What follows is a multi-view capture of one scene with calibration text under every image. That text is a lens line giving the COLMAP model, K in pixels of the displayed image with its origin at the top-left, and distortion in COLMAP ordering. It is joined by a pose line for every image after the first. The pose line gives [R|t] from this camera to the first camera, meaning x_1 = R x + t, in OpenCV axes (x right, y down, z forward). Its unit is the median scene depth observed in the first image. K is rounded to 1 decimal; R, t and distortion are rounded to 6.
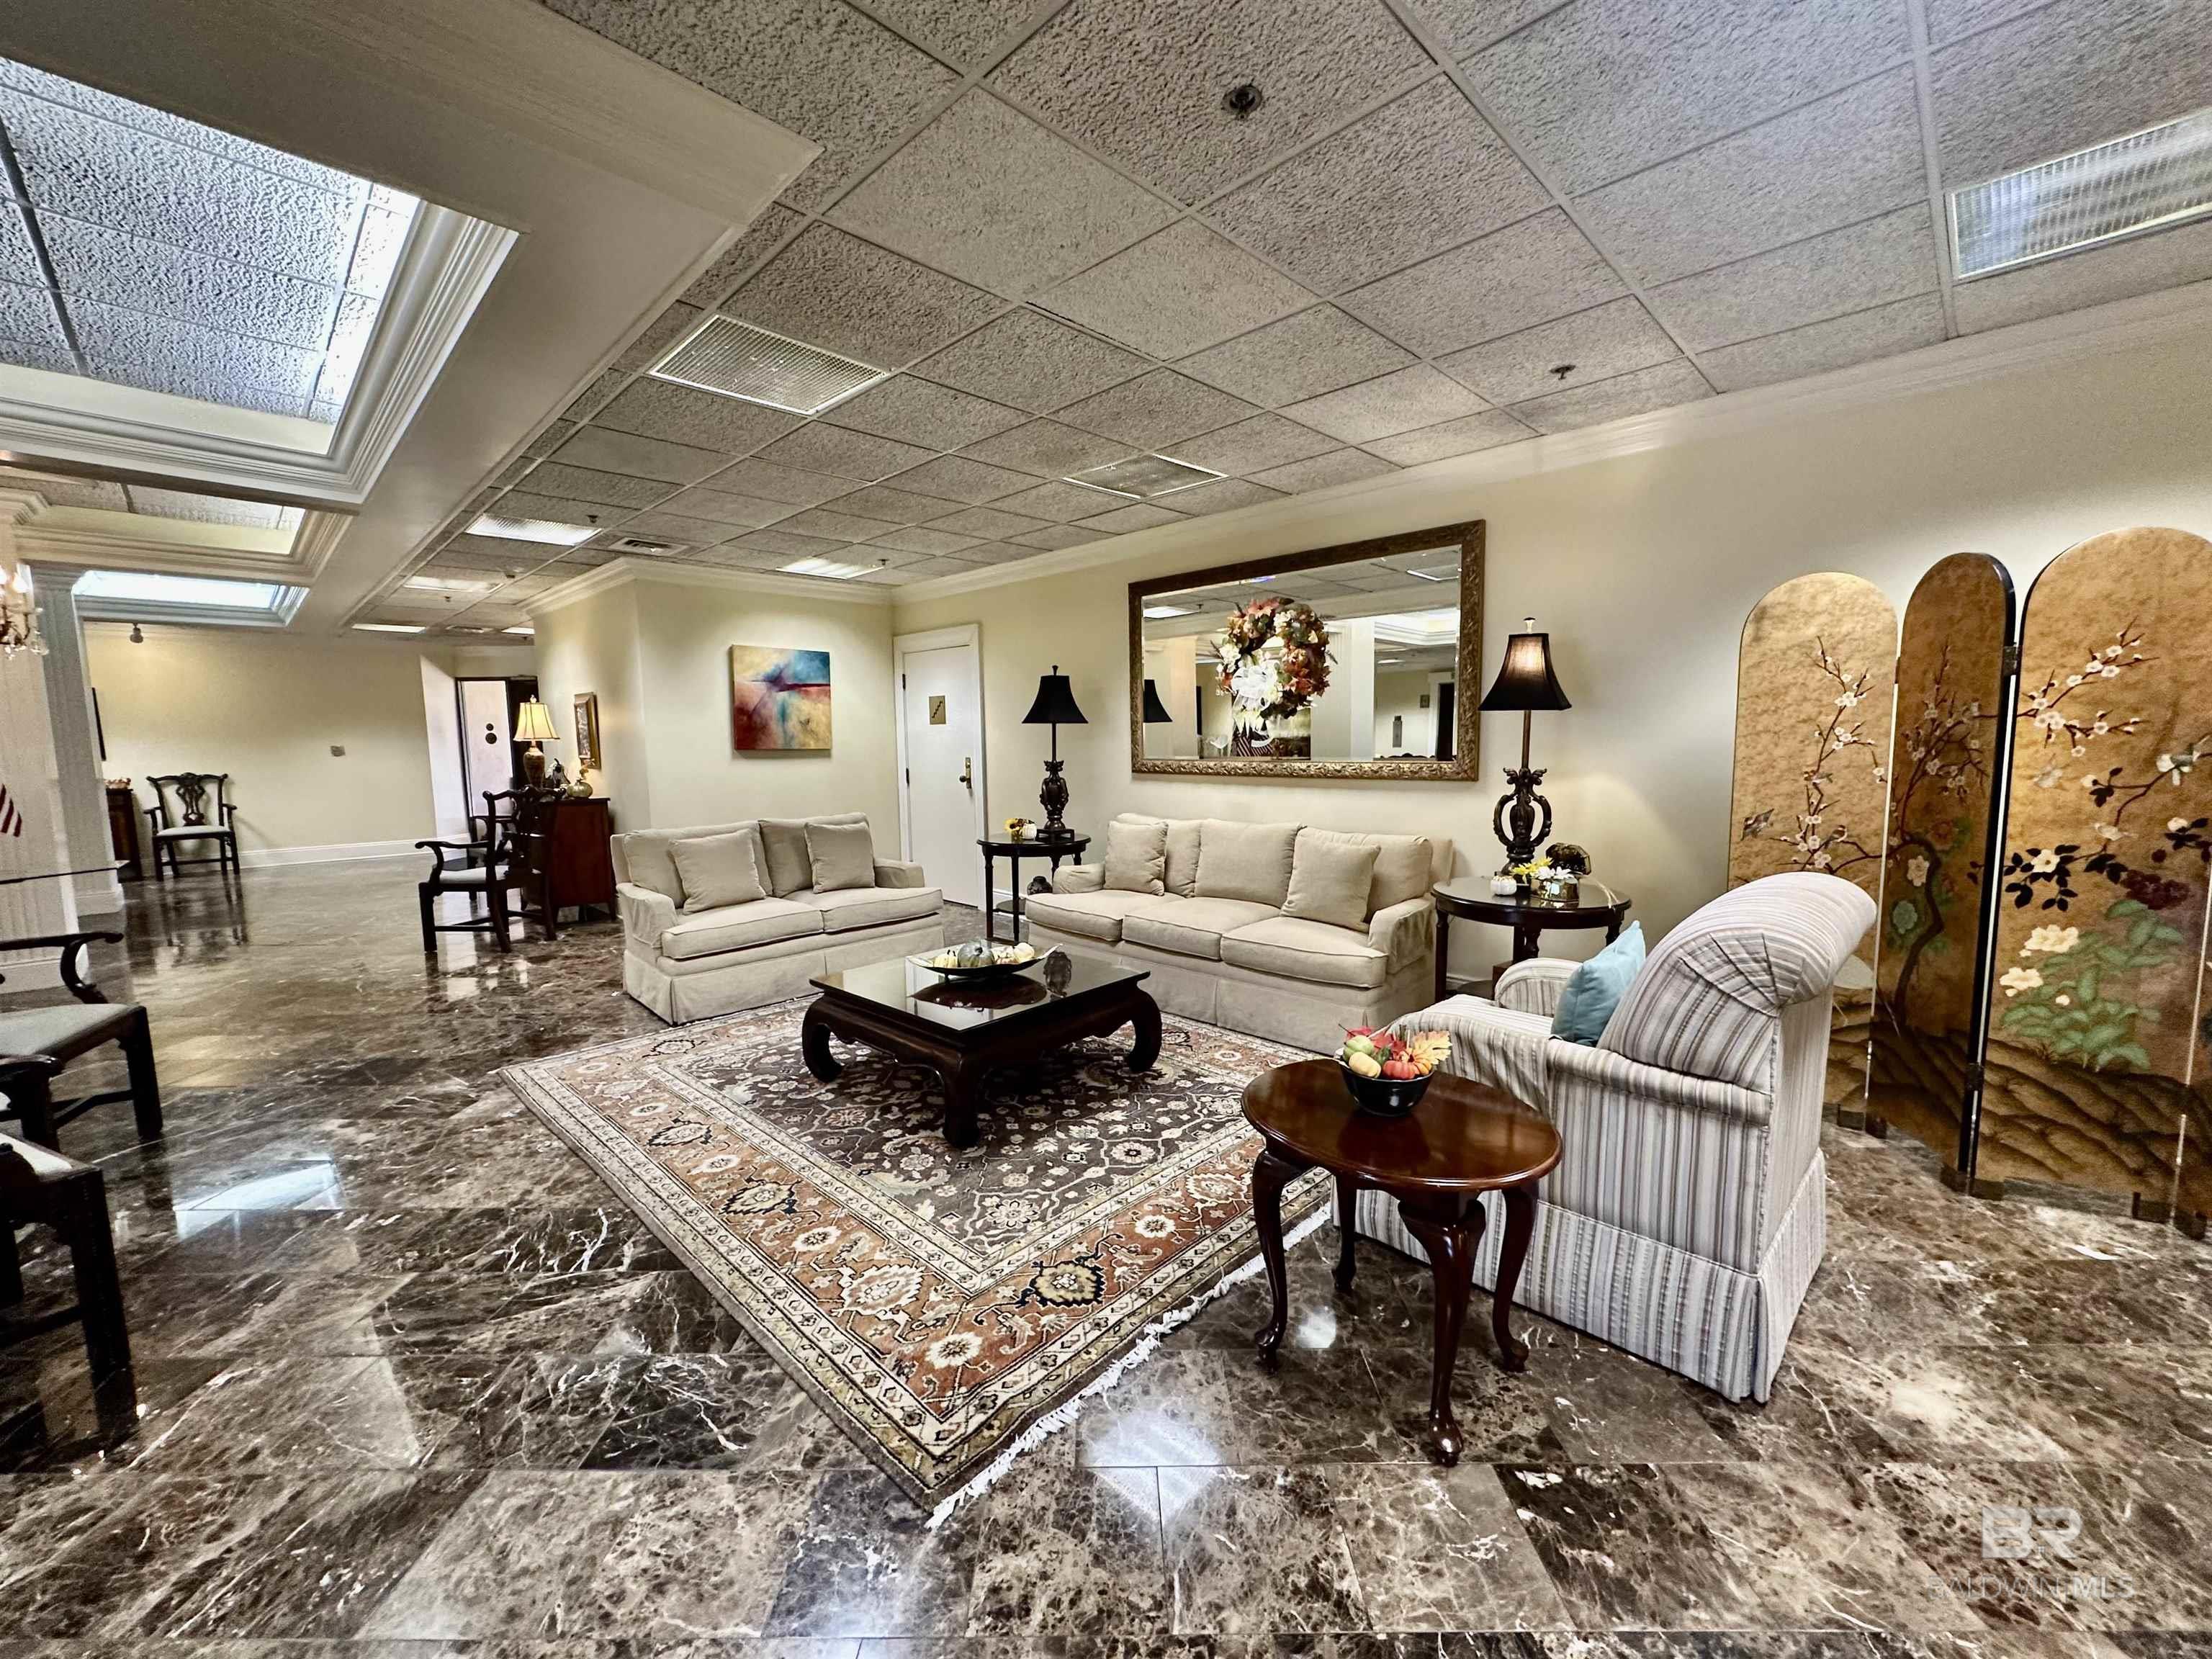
lens RADIAL K [[885.2, 0, 1106.0], [0, 885.2, 829.5], [0, 0, 1]] dist [-0.000357, 0.000591]
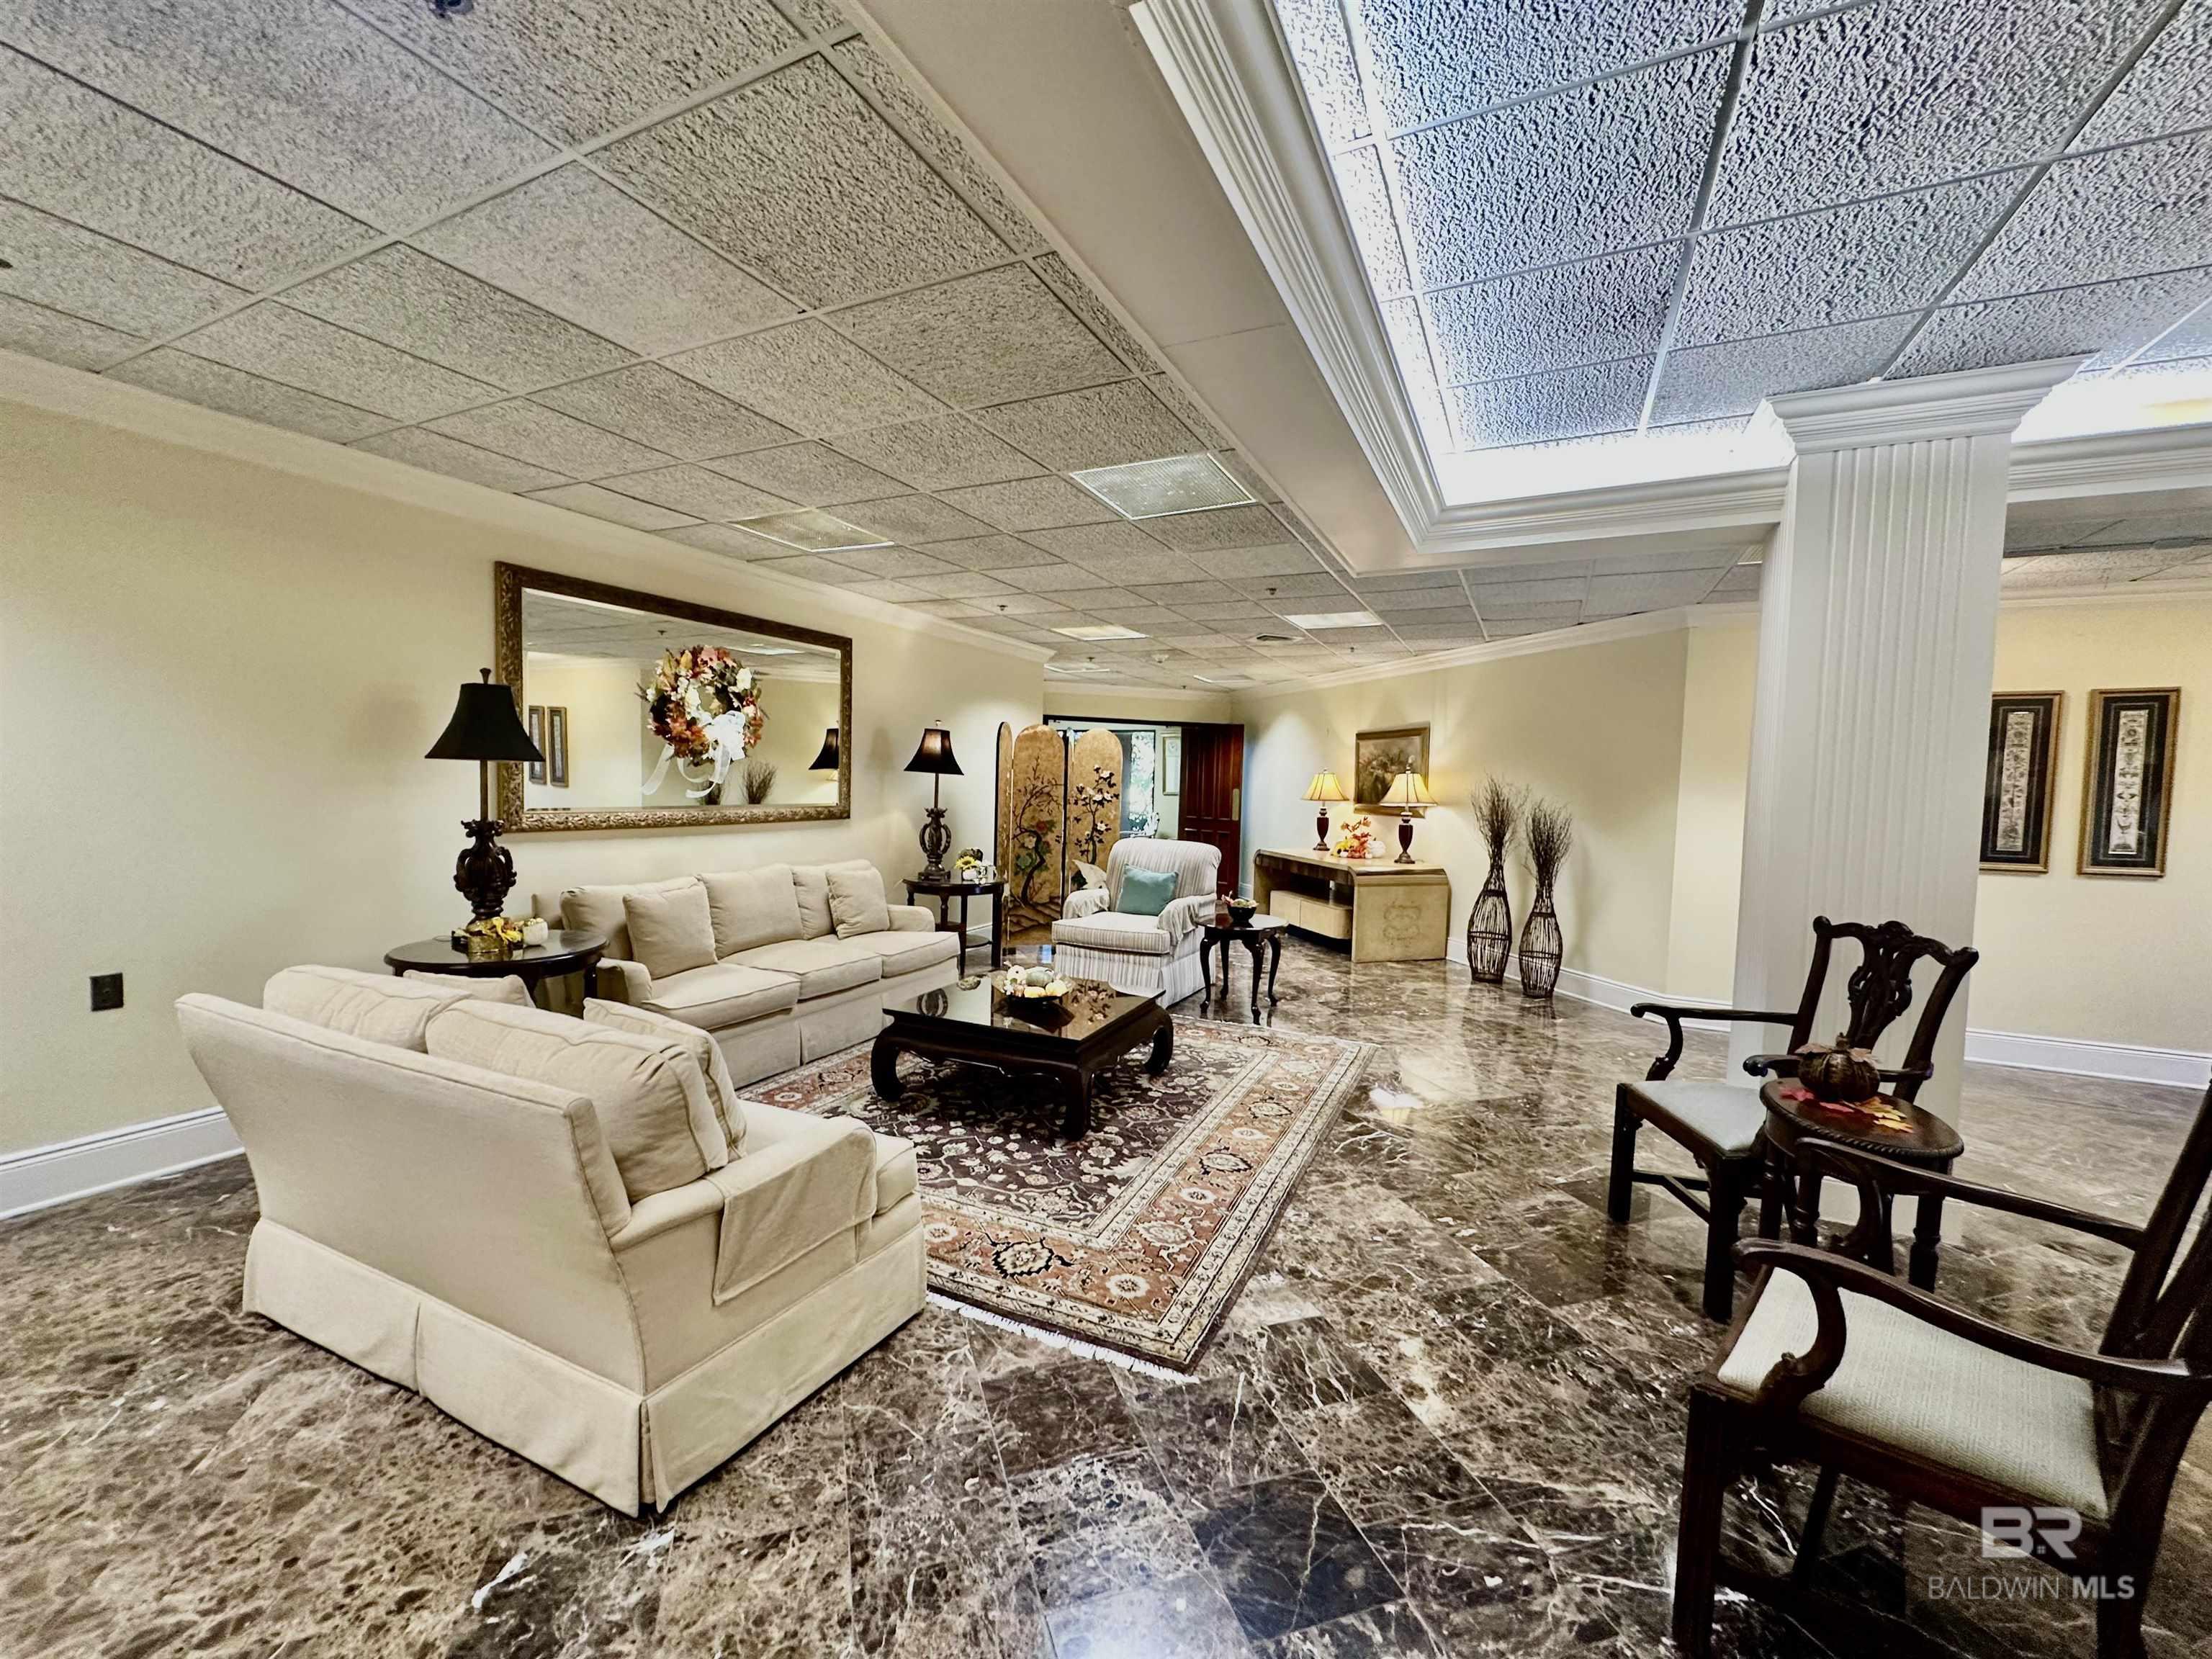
lens RADIAL K [[885.2, 0, 1106.0], [0, 885.2, 829.5], [0, 0, 1]] dist [-0.000357, 0.000591]
pose [[-0.319793, -0.047826, 0.946280, -1.433508], [0.078937, 0.993908, 0.076910, -0.154986], [-0.944194, 0.099291, -0.314069, 1.429803]]
